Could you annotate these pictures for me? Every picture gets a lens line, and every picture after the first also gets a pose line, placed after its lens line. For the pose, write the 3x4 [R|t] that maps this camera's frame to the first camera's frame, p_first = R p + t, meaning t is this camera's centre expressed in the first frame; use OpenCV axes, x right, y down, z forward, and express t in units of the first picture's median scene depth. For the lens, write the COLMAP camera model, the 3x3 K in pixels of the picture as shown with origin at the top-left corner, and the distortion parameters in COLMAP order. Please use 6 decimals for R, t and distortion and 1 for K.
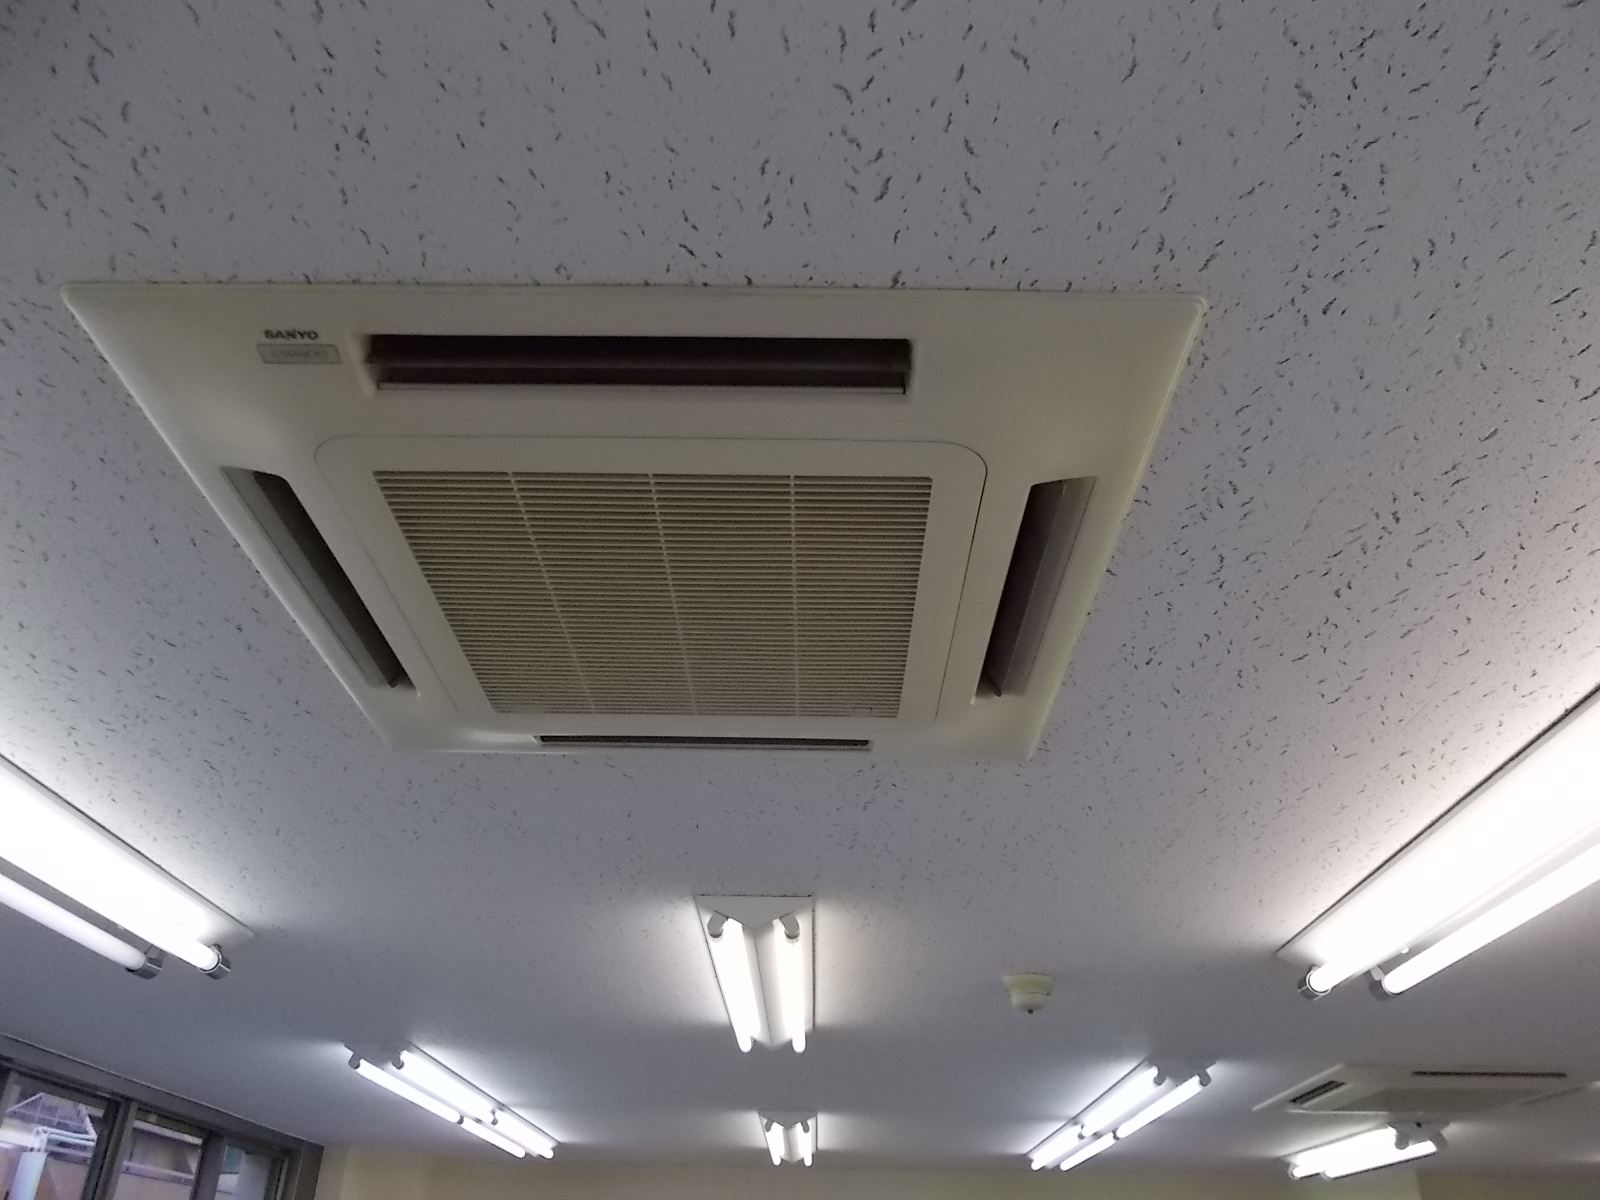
lens RADIAL K [[1235.1, 0, 800.0], [0, 1235.1, 600.0], [0, 0, 1]] dist [0.004711, -0.001584]
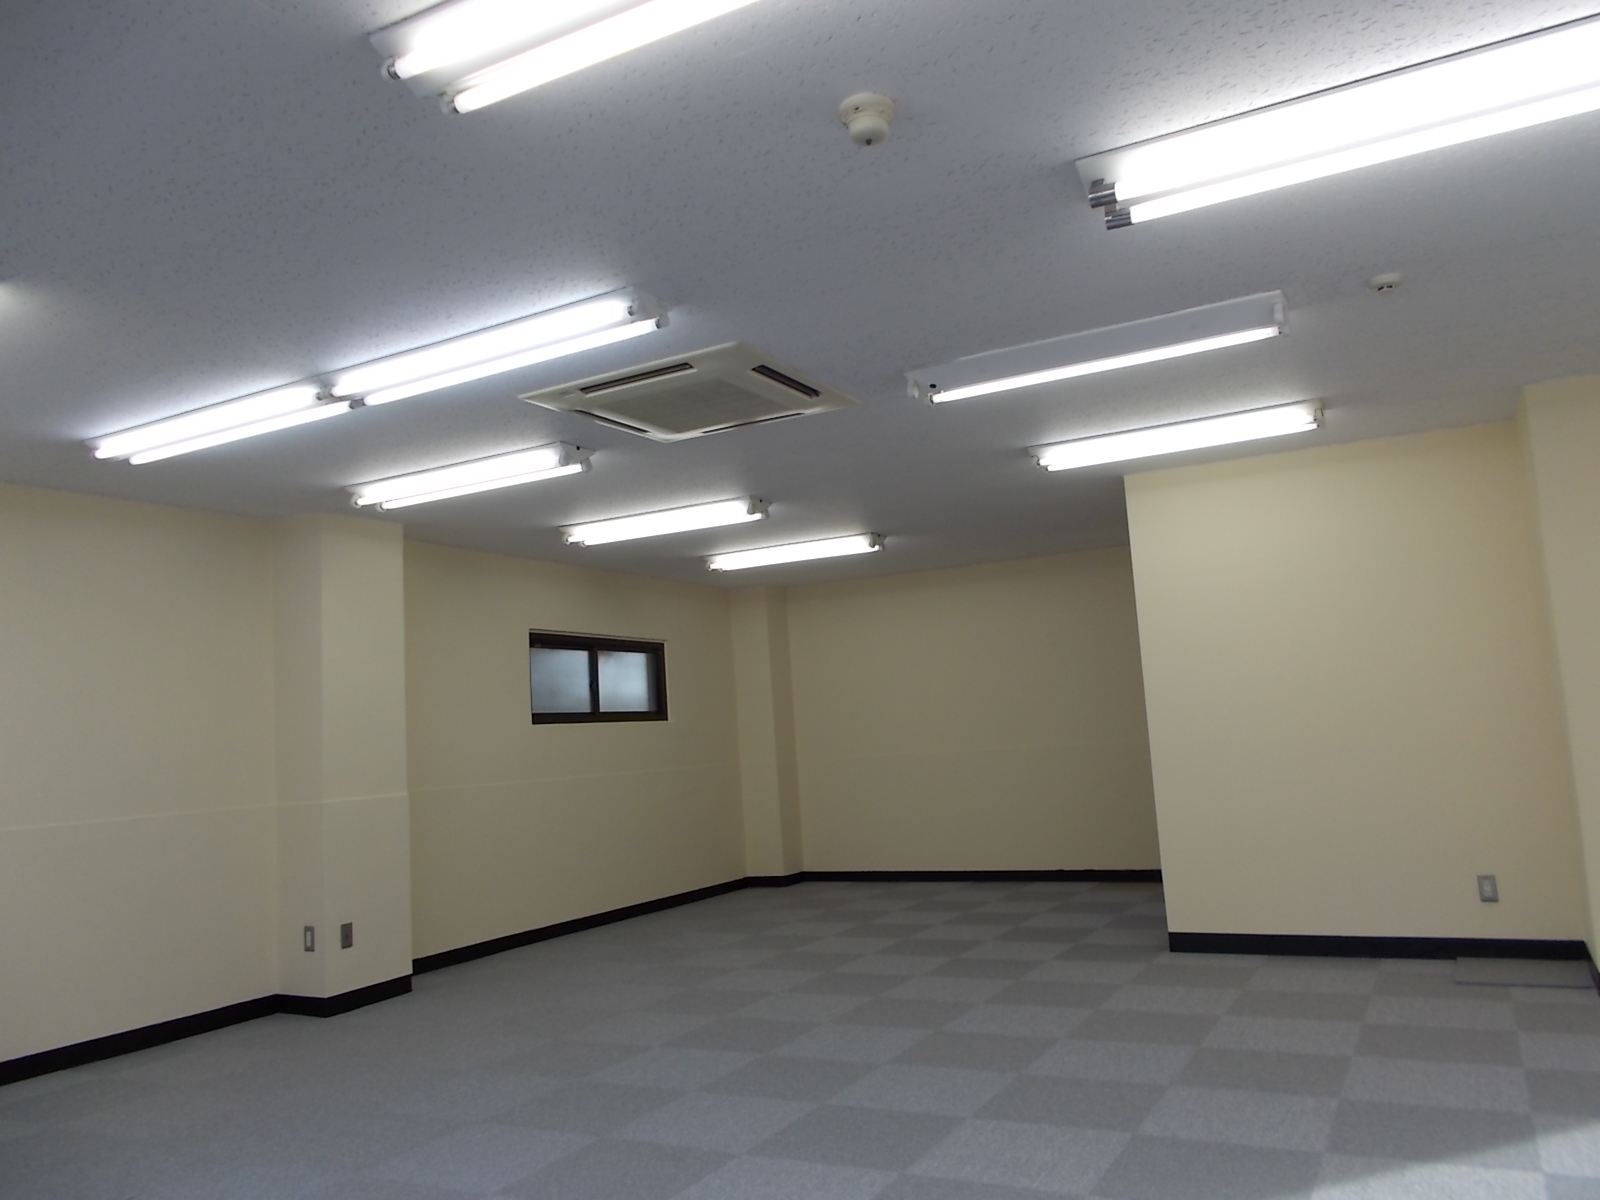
lens RADIAL K [[1235.1, 0, 800.0], [0, 1235.1, 600.0], [0, 0, 1]] dist [0.004711, -0.001584]
pose [[0.455543, 0.054119, 0.888567, -0.505983], [-0.379728, 0.914600, 0.138971, 0.440254], [-0.805163, -0.400721, 0.437190, 0.431997]]
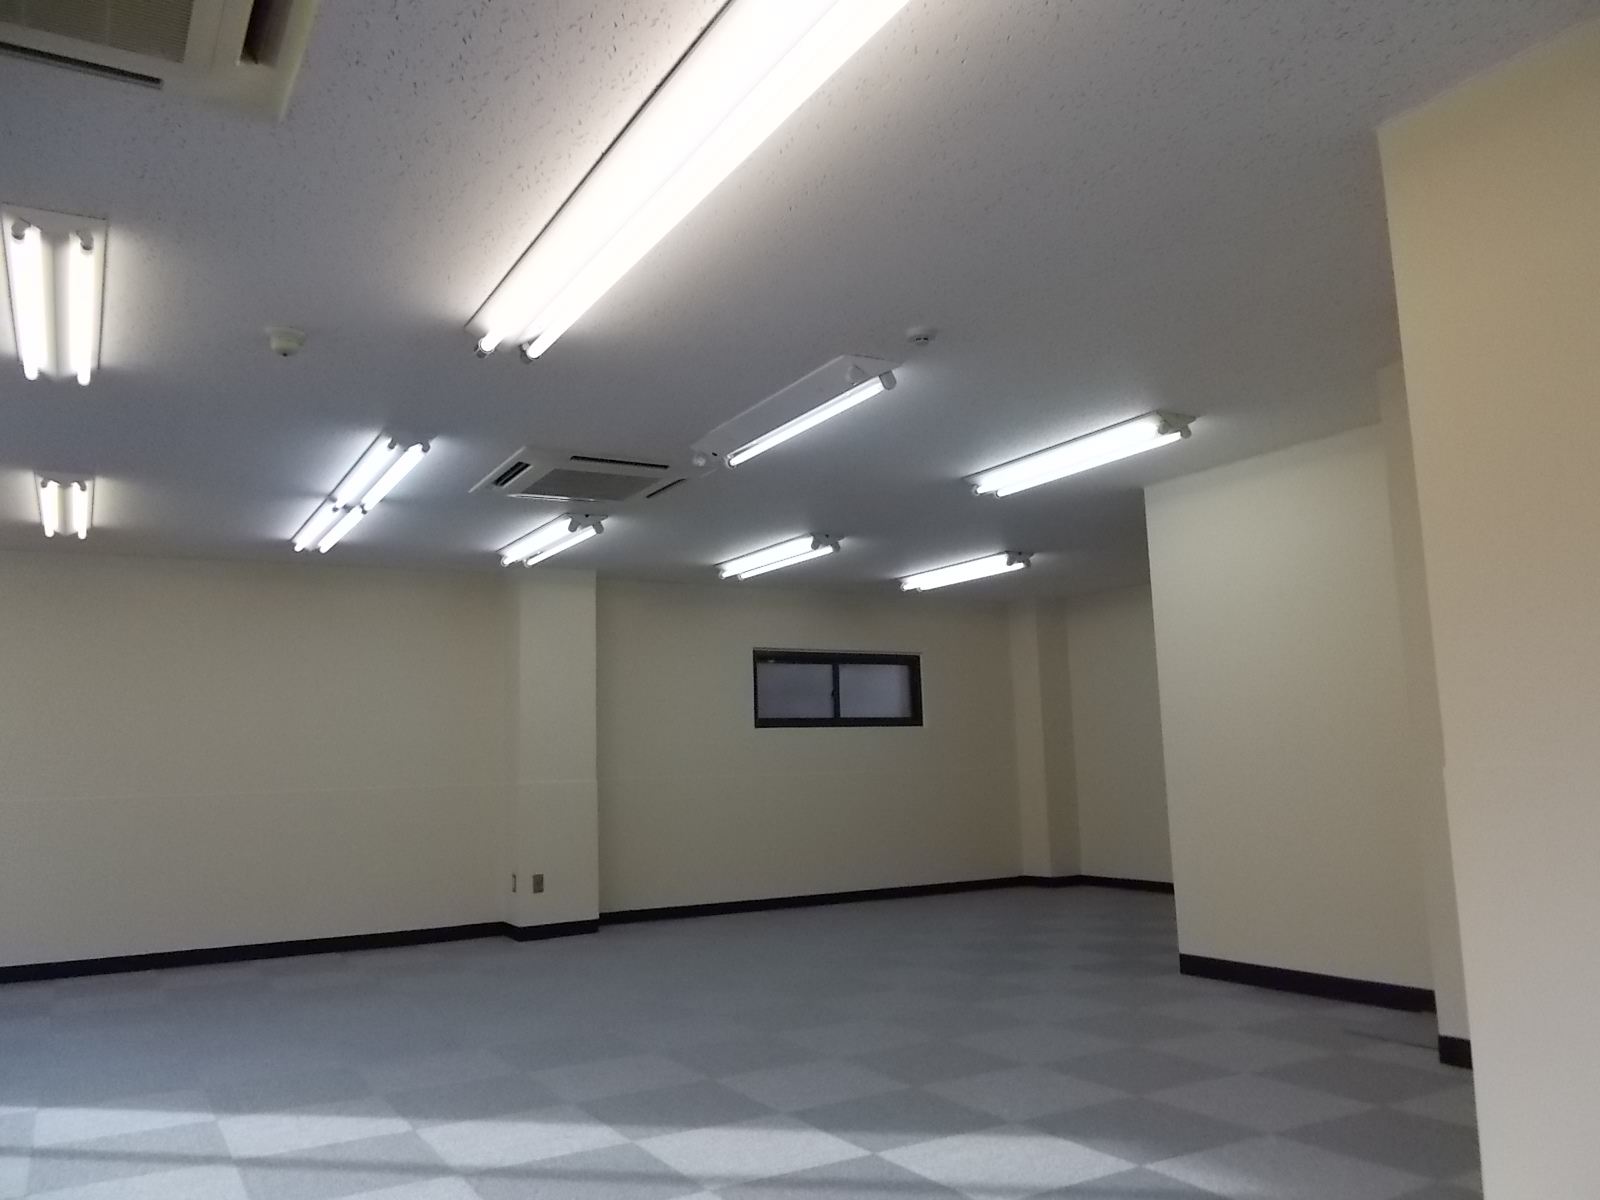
lens RADIAL K [[1235.1, 0, 800.0], [0, 1235.1, 600.0], [0, 0, 1]] dist [0.004711, -0.001584]
pose [[0.857833, 0.027493, 0.513193, -0.014420], [-0.215662, 0.925651, 0.310901, 0.032806], [-0.466490, -0.377377, 0.799983, -0.372113]]
